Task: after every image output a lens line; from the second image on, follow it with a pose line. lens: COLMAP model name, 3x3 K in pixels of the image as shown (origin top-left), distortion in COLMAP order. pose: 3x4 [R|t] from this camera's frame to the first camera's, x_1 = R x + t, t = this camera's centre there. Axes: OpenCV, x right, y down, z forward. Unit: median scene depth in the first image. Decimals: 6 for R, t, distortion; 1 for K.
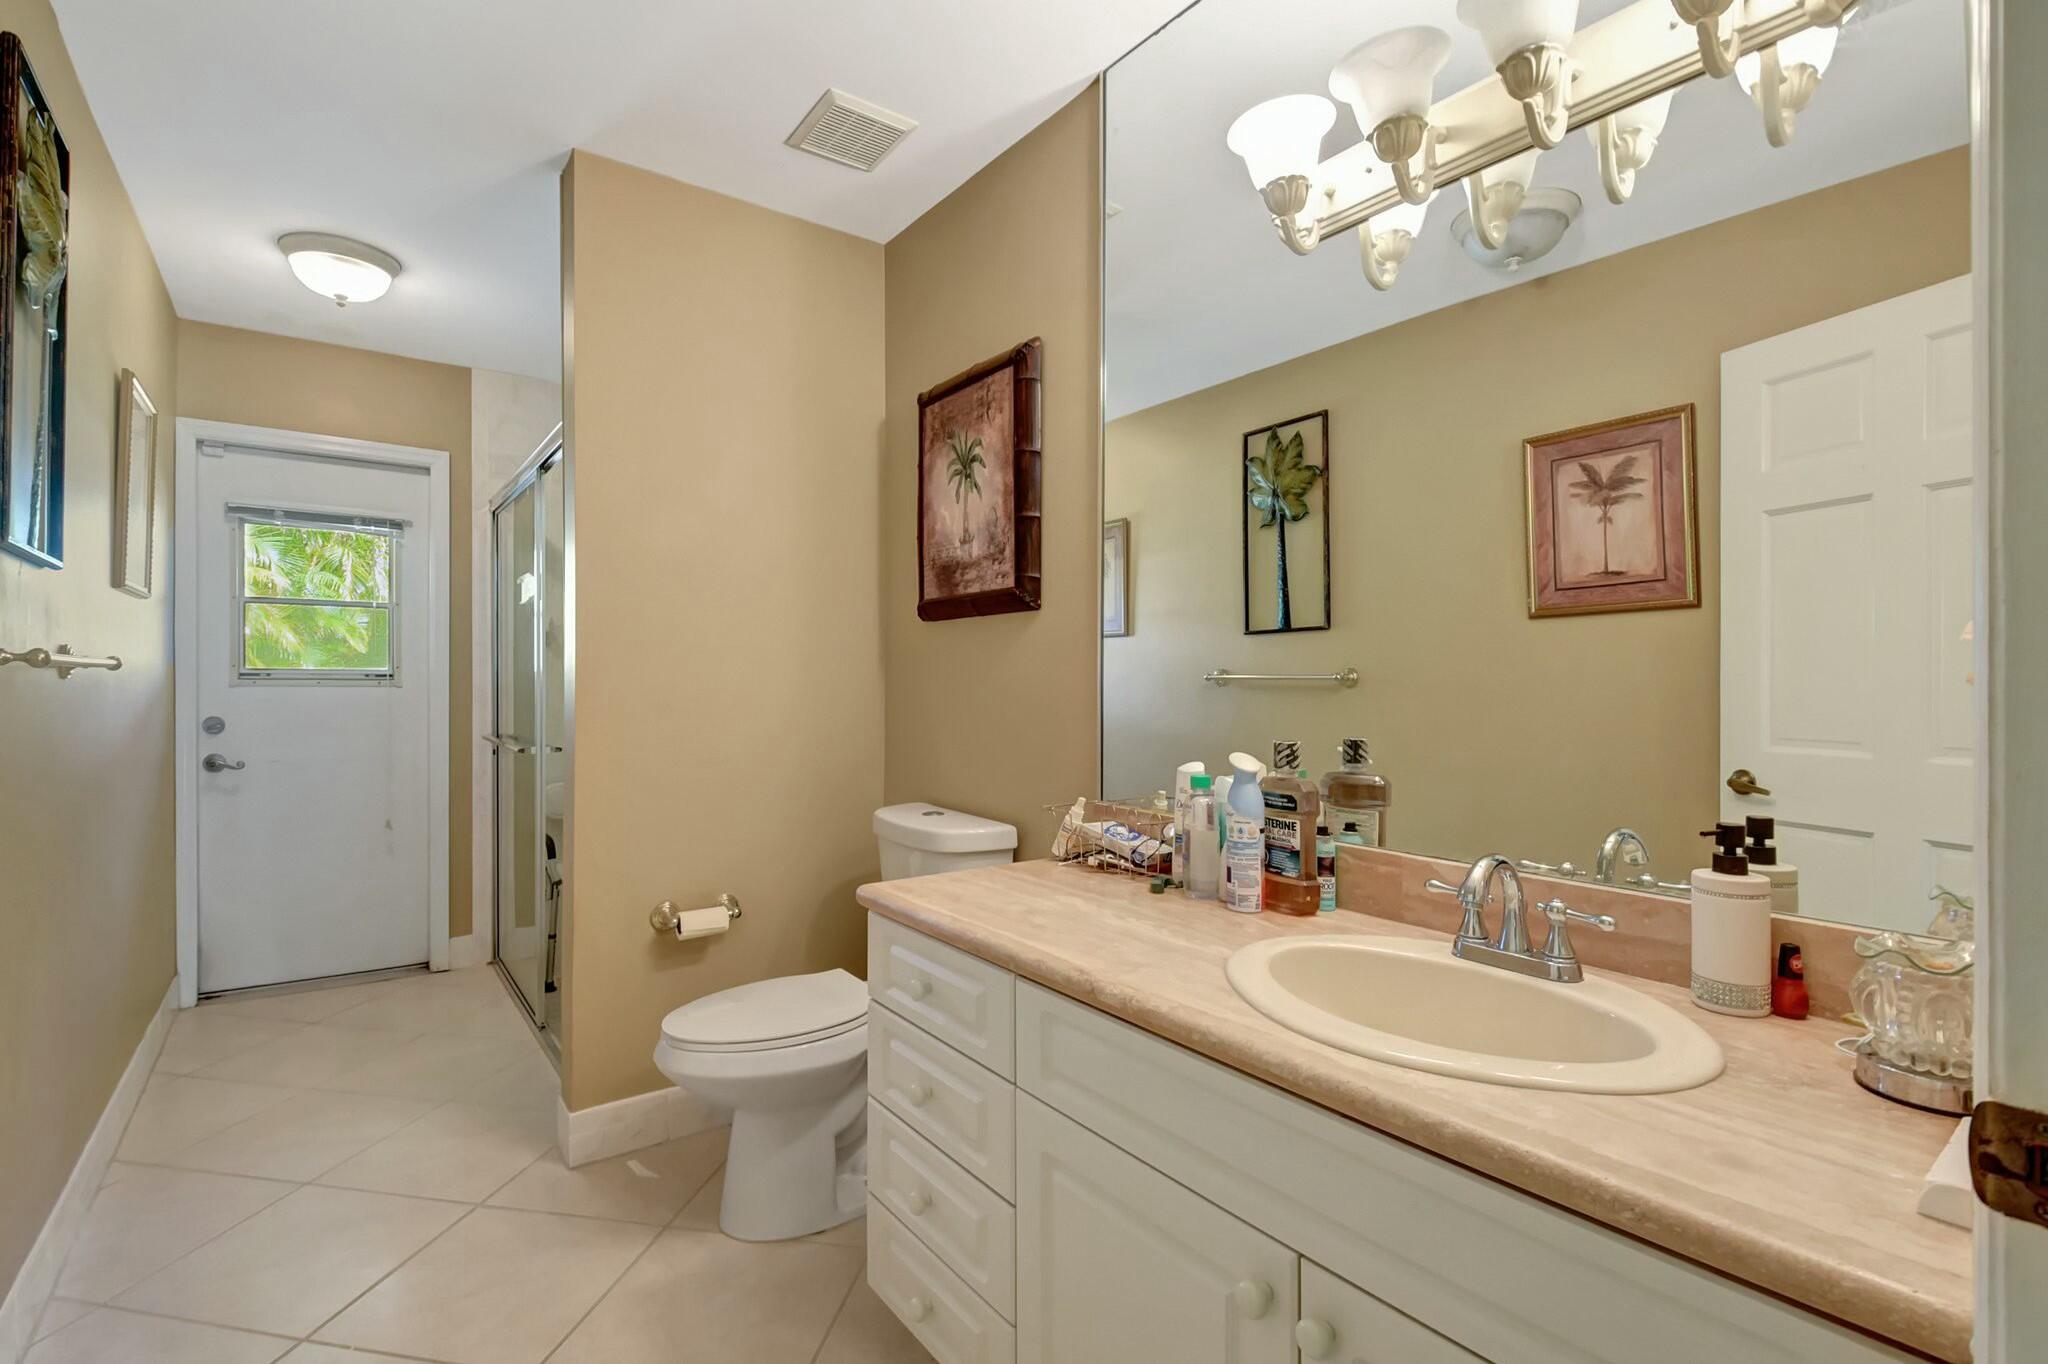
lens RADIAL K [[929.8, 0, 968.0], [0, 929.8, 683.5], [0, 0, 1]] dist [0.088343, -0.027795]
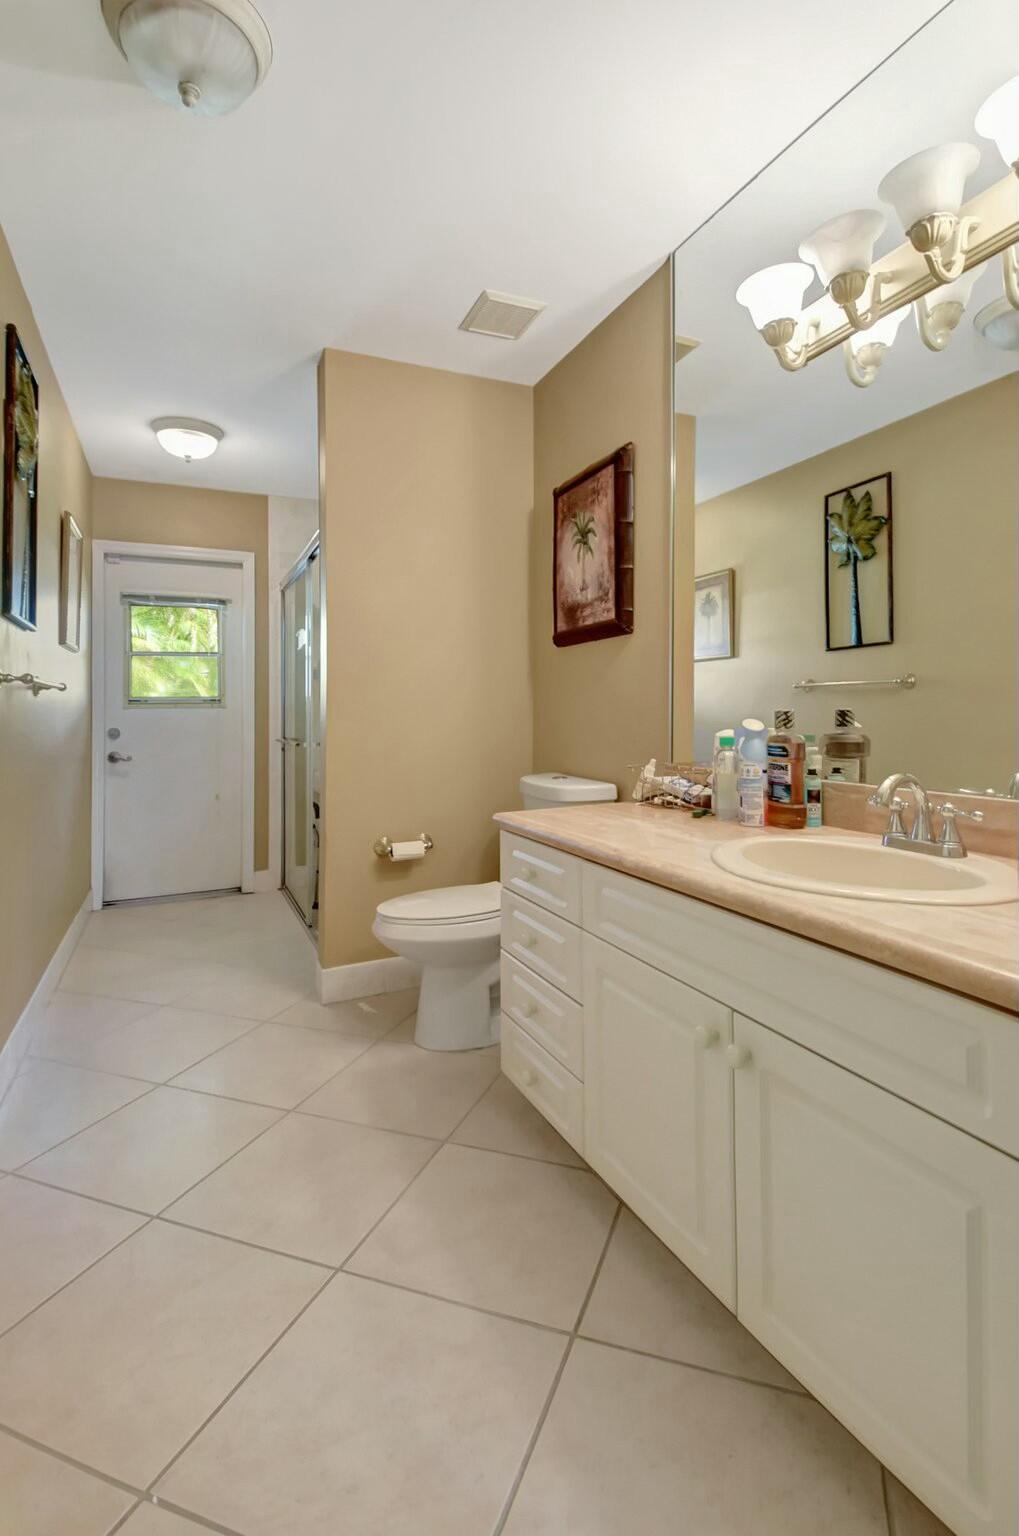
lens RADIAL K [[729.1, 0, 509.3], [0, 729.1, 678.1], [0, 0, 1]] dist [0.139097, -0.000239]
pose [[0.984425, -0.032005, -0.172865, 0.080011], [0.024015, 0.998553, -0.048121, 0.036791], [0.174155, 0.043220, 0.983769, -0.120476]]
